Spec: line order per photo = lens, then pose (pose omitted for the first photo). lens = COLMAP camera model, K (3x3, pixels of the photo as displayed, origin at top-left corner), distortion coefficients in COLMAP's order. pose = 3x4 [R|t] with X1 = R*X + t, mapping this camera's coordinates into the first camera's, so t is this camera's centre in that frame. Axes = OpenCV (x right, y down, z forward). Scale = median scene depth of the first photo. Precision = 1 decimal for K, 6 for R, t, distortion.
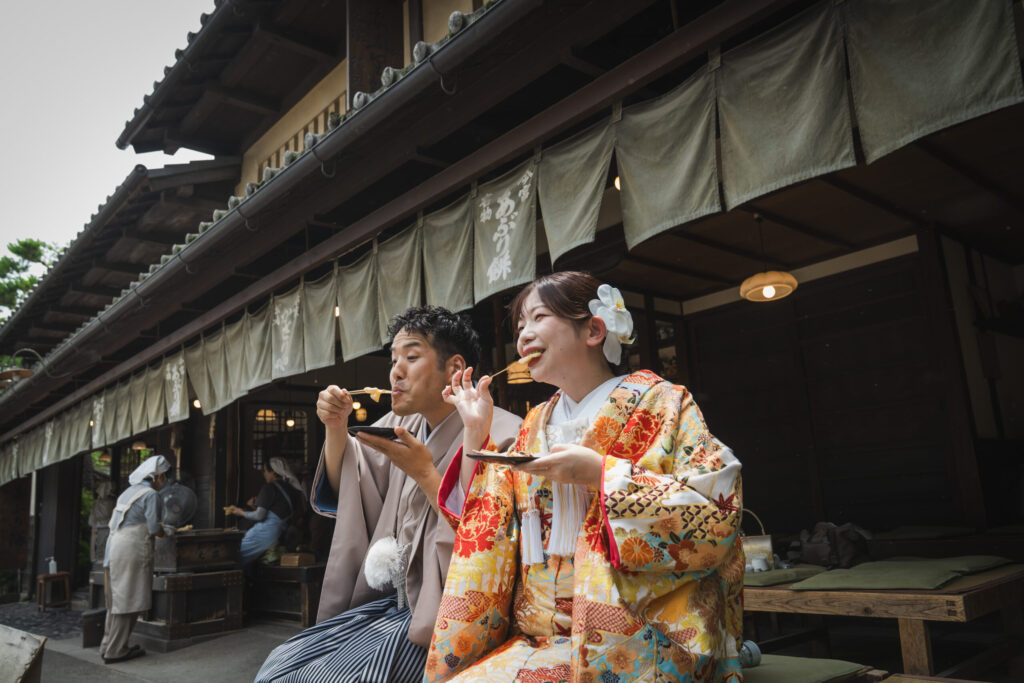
lens RADIAL K [[752.9, 0, 516.0], [0, 752.9, 316.4], [0, 0, 1]] dist [-0.024621, -0.007639]
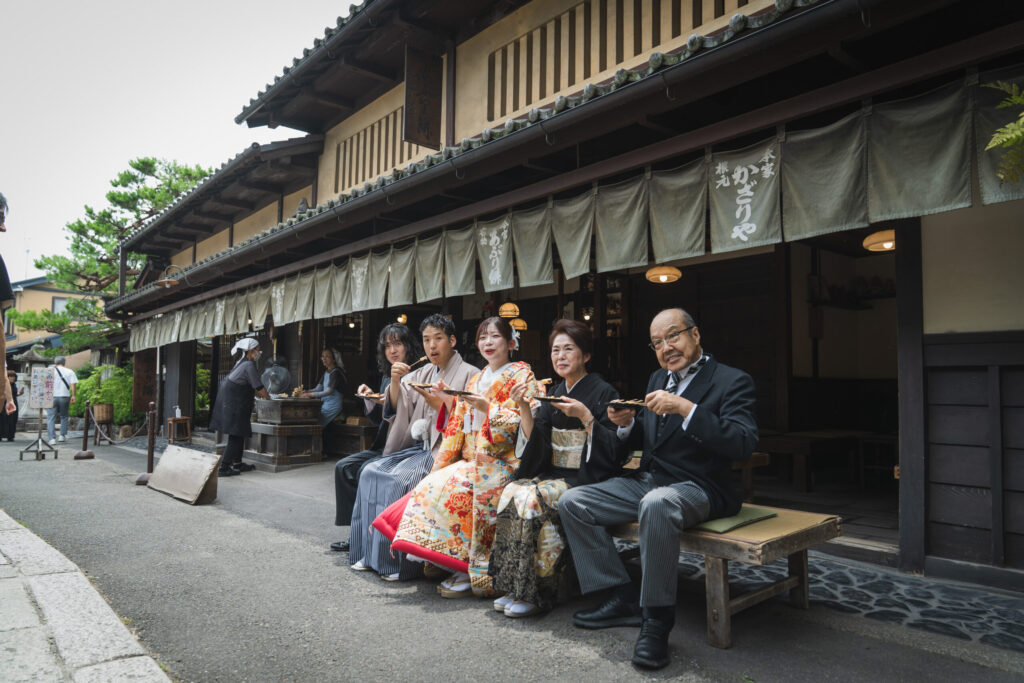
lens RADIAL K [[688.3, 0, 512.0], [0, 688.3, 341.5], [0, 0, 1]] dist [-0.041471, 0.000607]
pose [[0.996313, 0.076280, -0.039262, 0.064715], [-0.068054, 0.981363, 0.179709, -0.112984], [0.052239, -0.176374, 0.982936, -0.343090]]
